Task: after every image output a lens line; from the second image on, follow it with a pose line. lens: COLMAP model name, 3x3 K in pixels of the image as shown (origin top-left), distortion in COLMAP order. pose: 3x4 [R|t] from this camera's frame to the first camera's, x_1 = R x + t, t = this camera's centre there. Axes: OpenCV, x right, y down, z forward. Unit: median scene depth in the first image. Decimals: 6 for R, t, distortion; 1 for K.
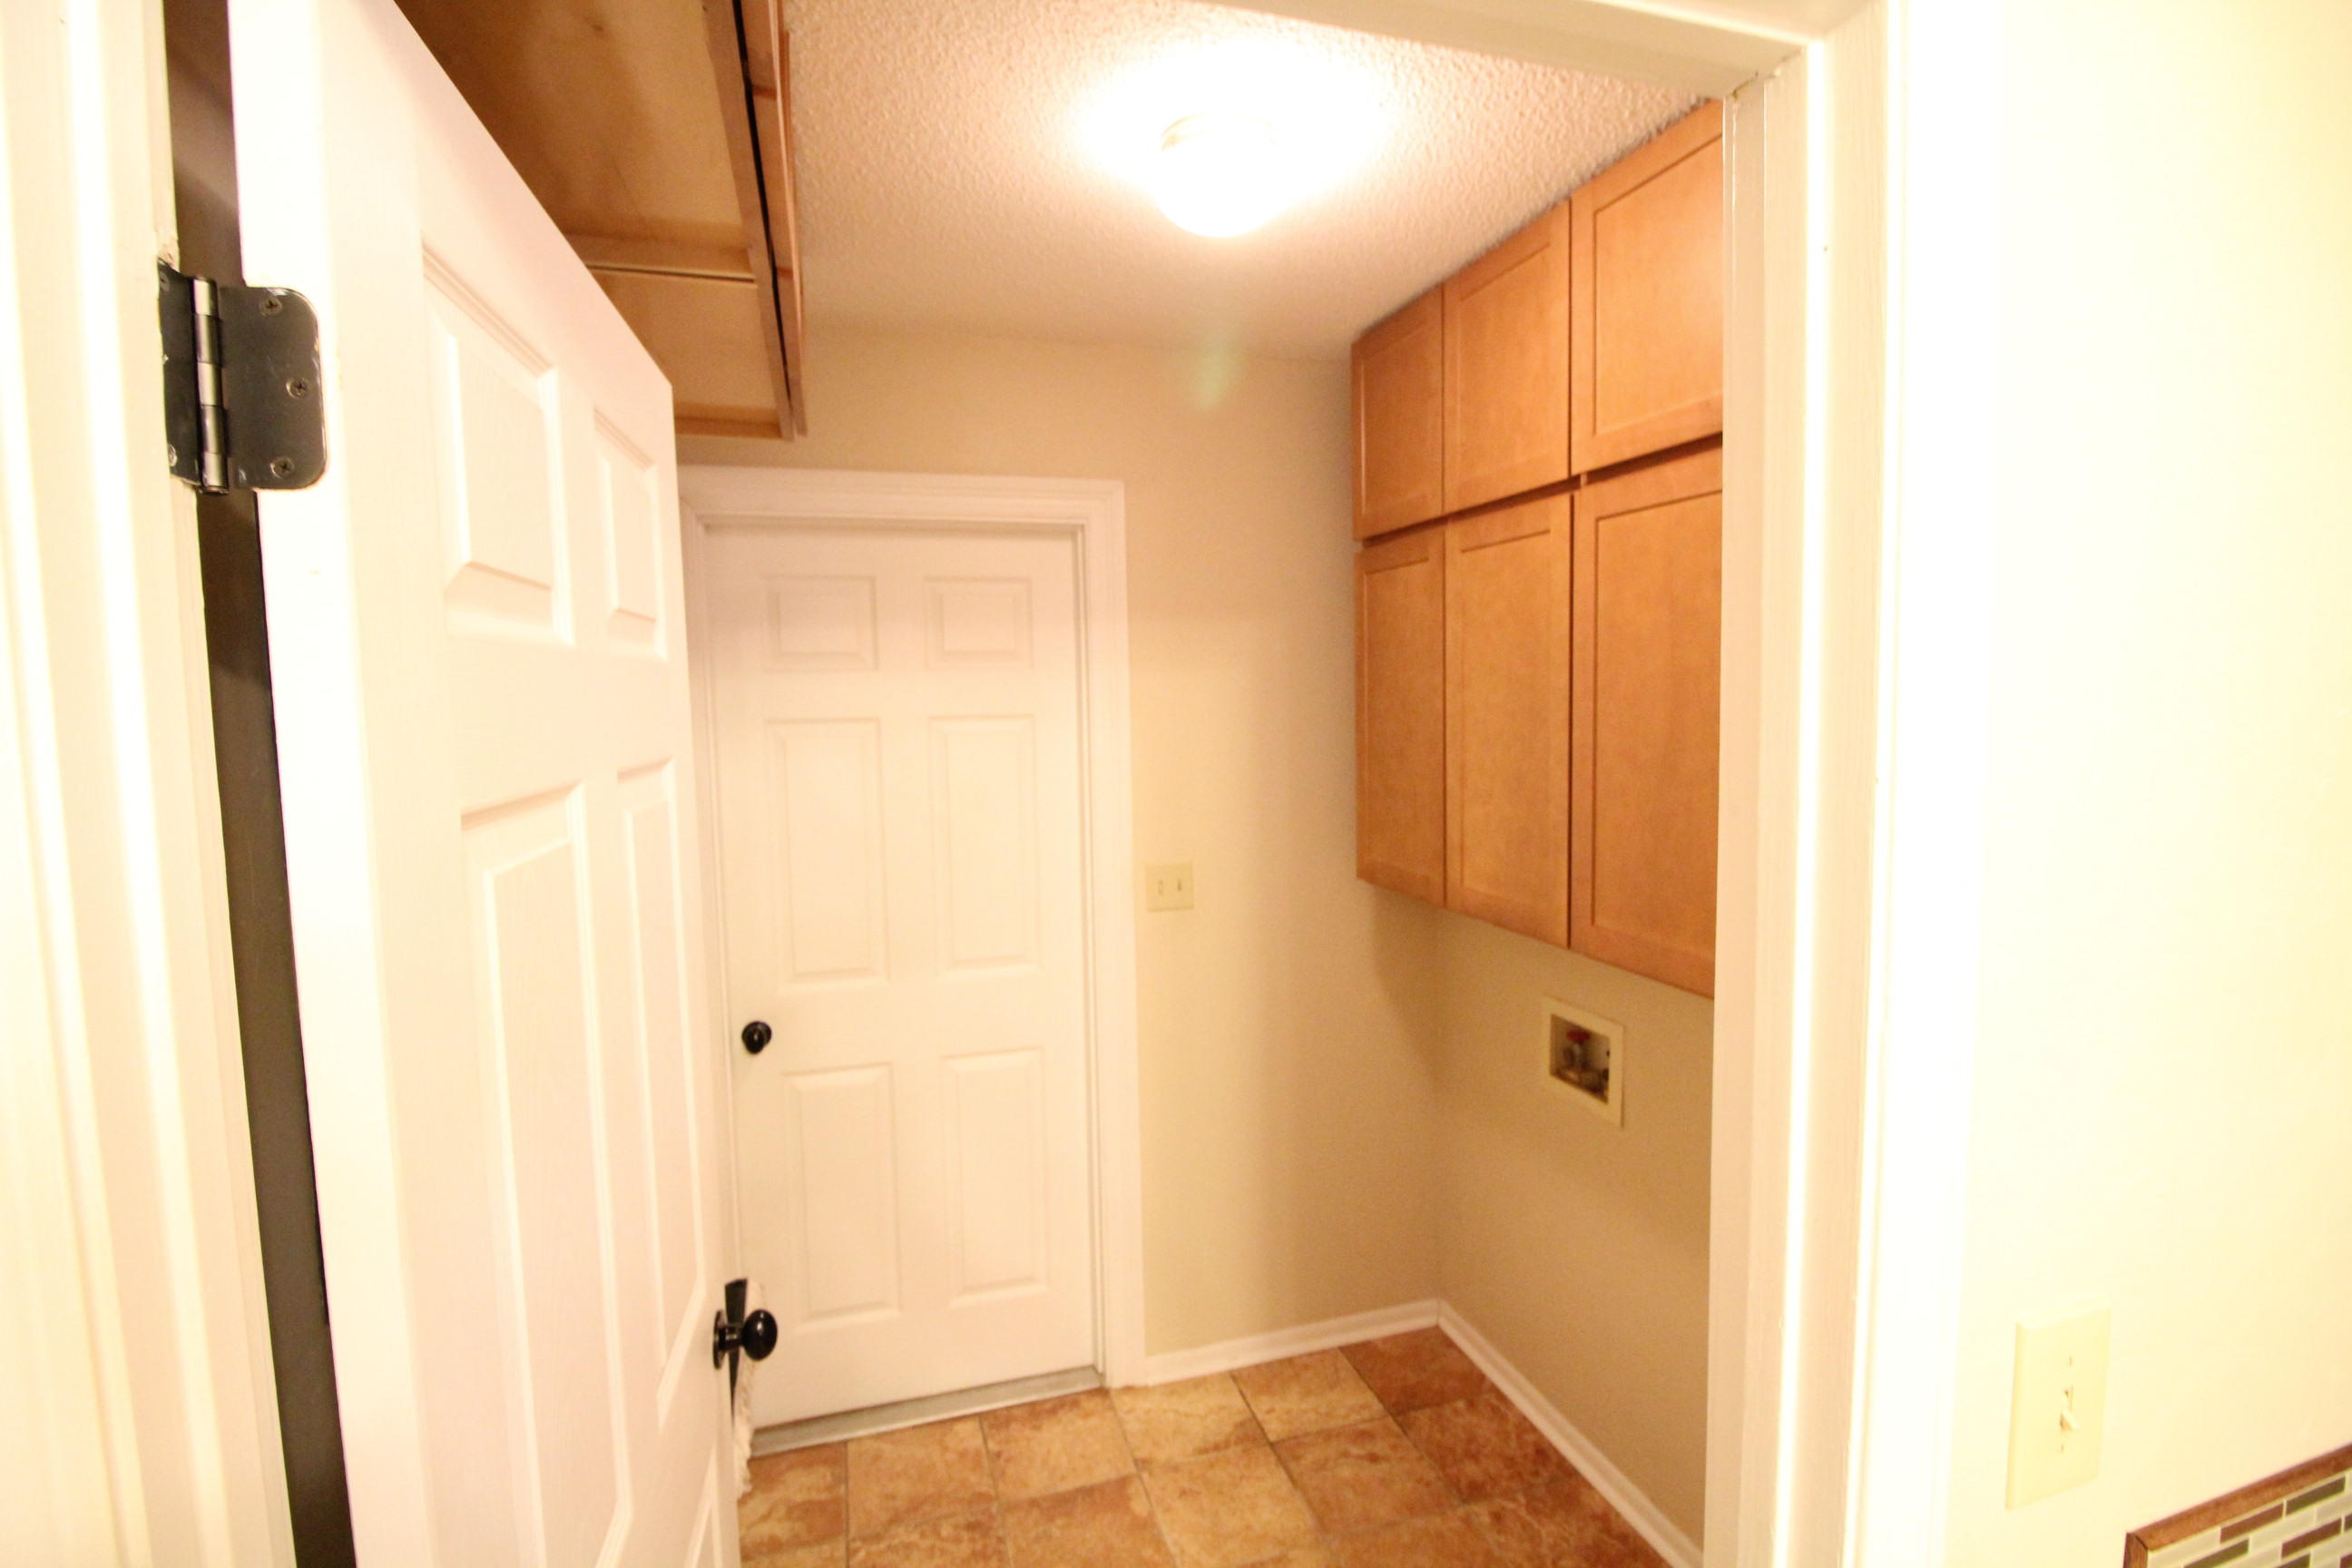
lens RADIAL K [[1093.7, 0, 1167.5], [0, 1093.7, 781.2], [0, 0, 1]] dist [-0.002078, -0.011775]
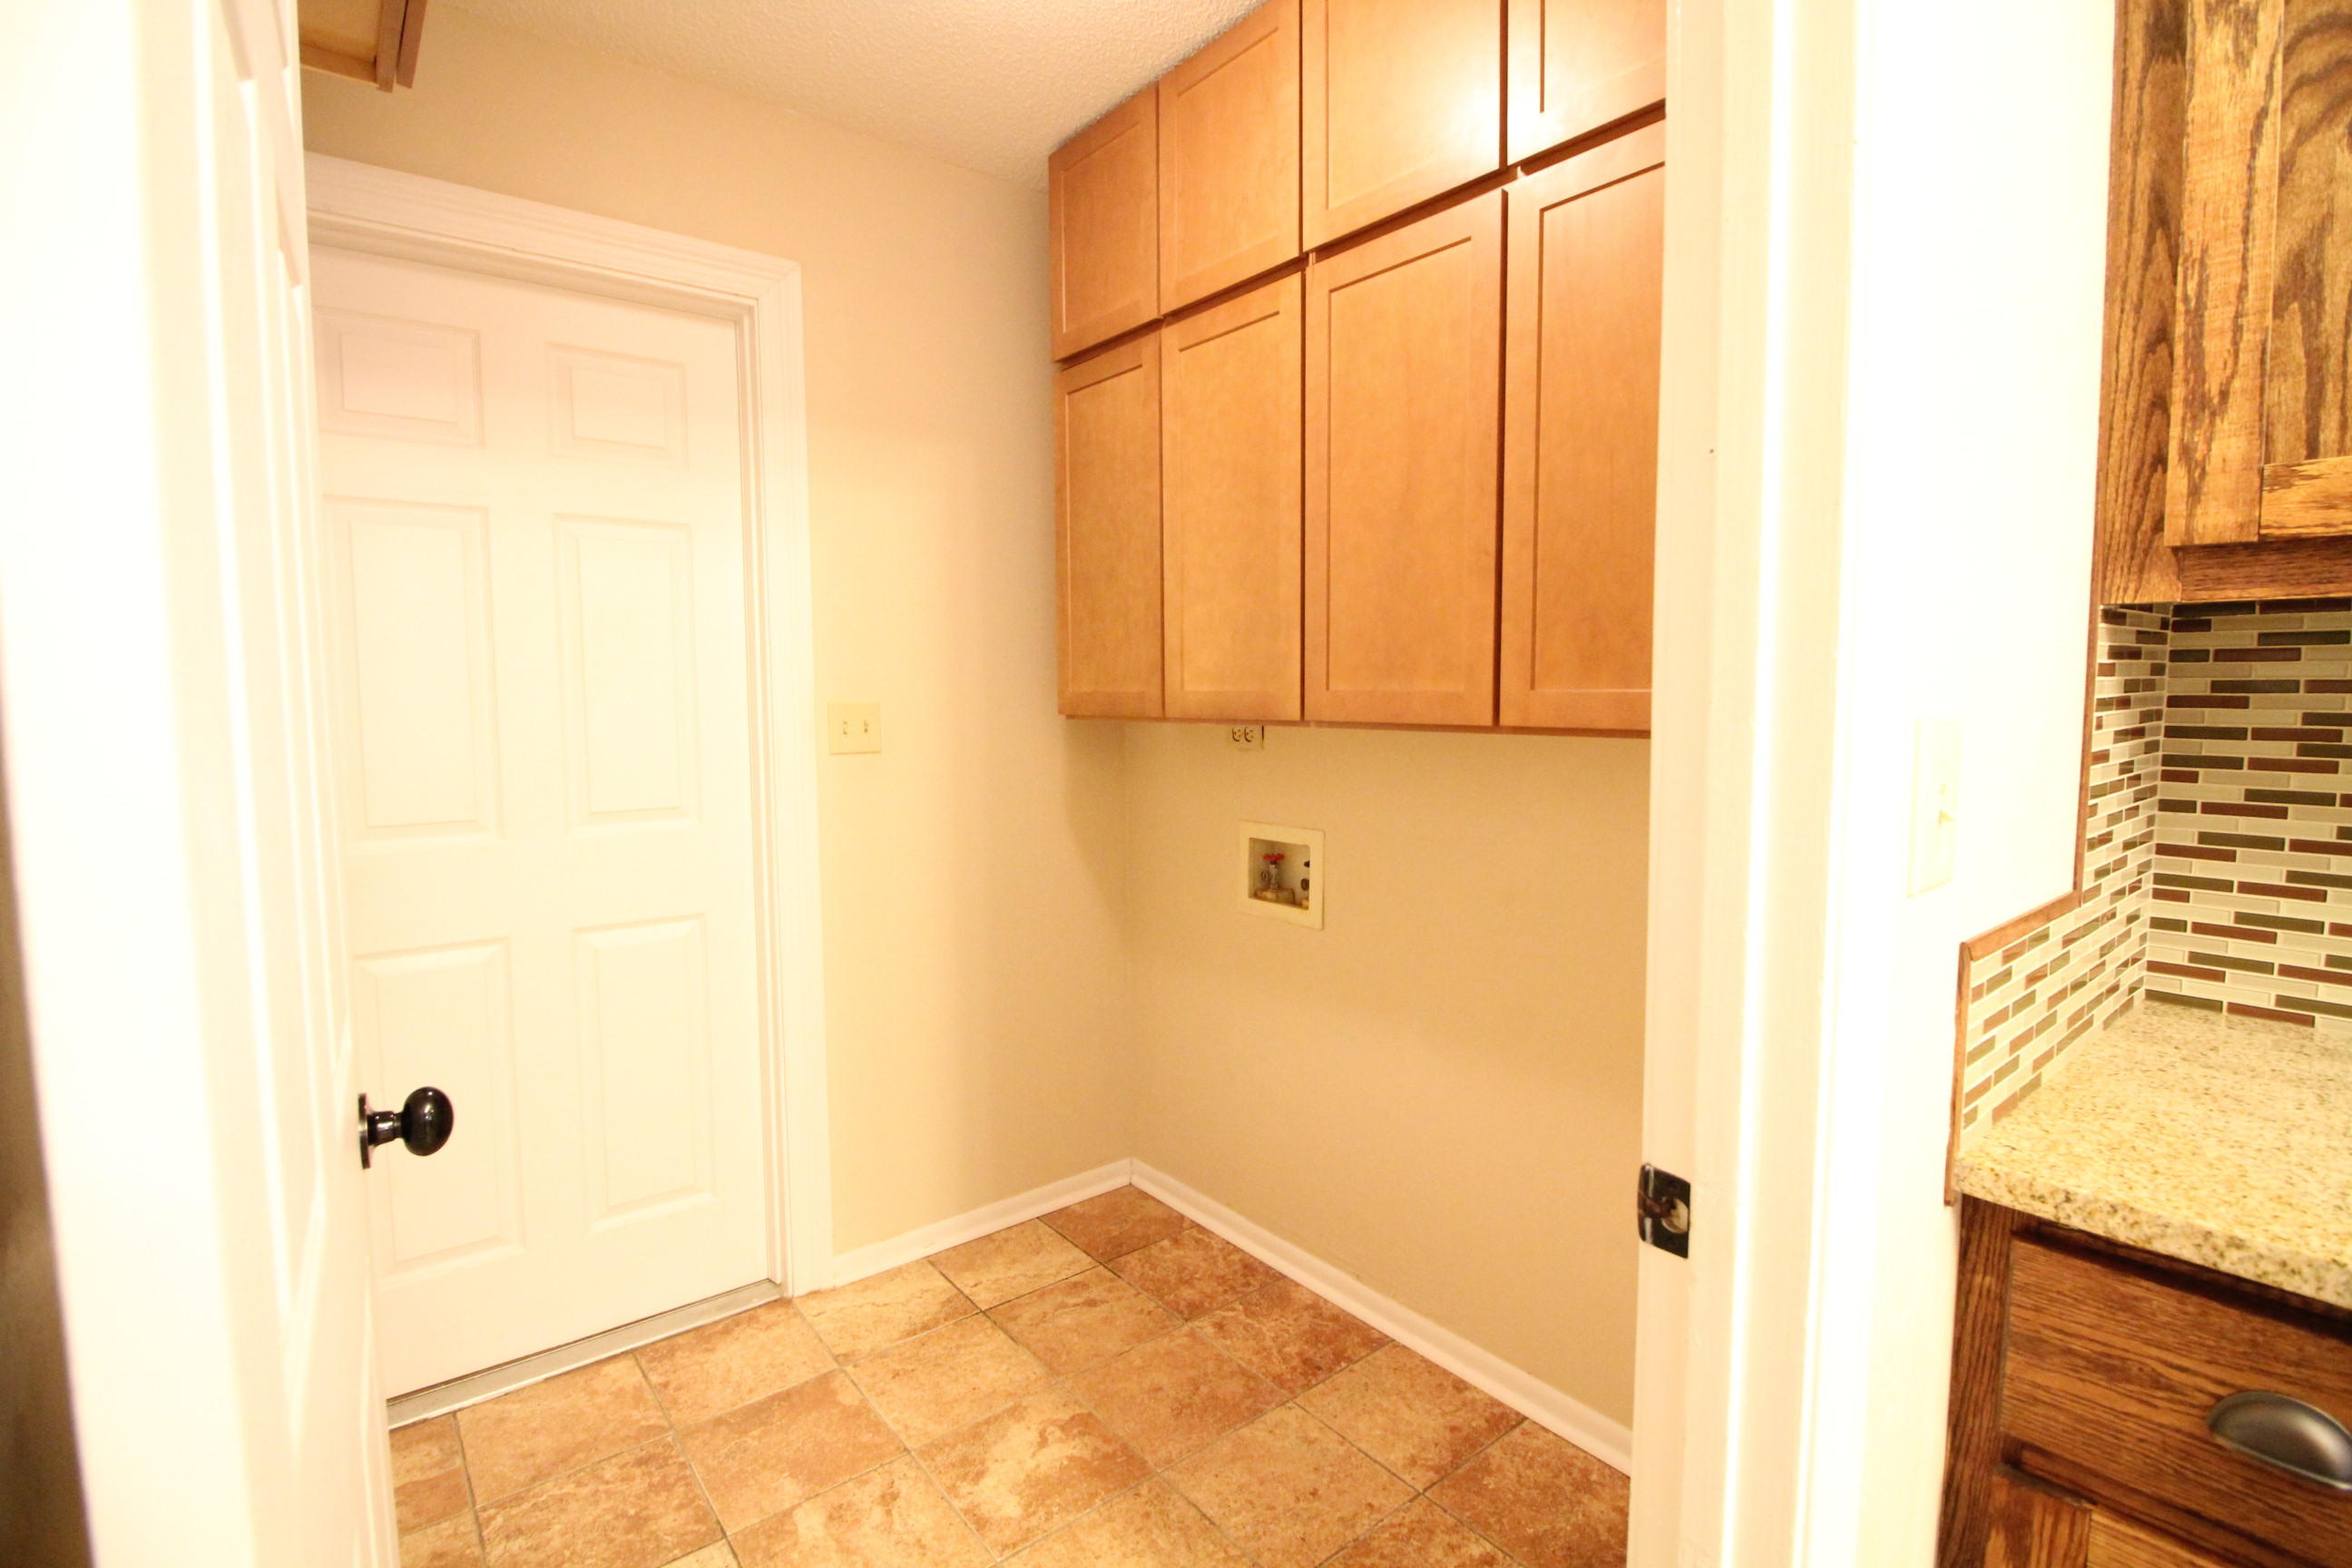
lens RADIAL K [[1093.7, 0, 1172.3], [0, 1093.7, 782.1], [0, 0, 1]] dist [-0.002078, -0.011775]
pose [[0.929070, -0.014394, 0.369624, -0.101025], [0.015895, 0.999873, -0.001015, 0.166292], [-0.369563, 0.006818, 0.929181, 0.070154]]
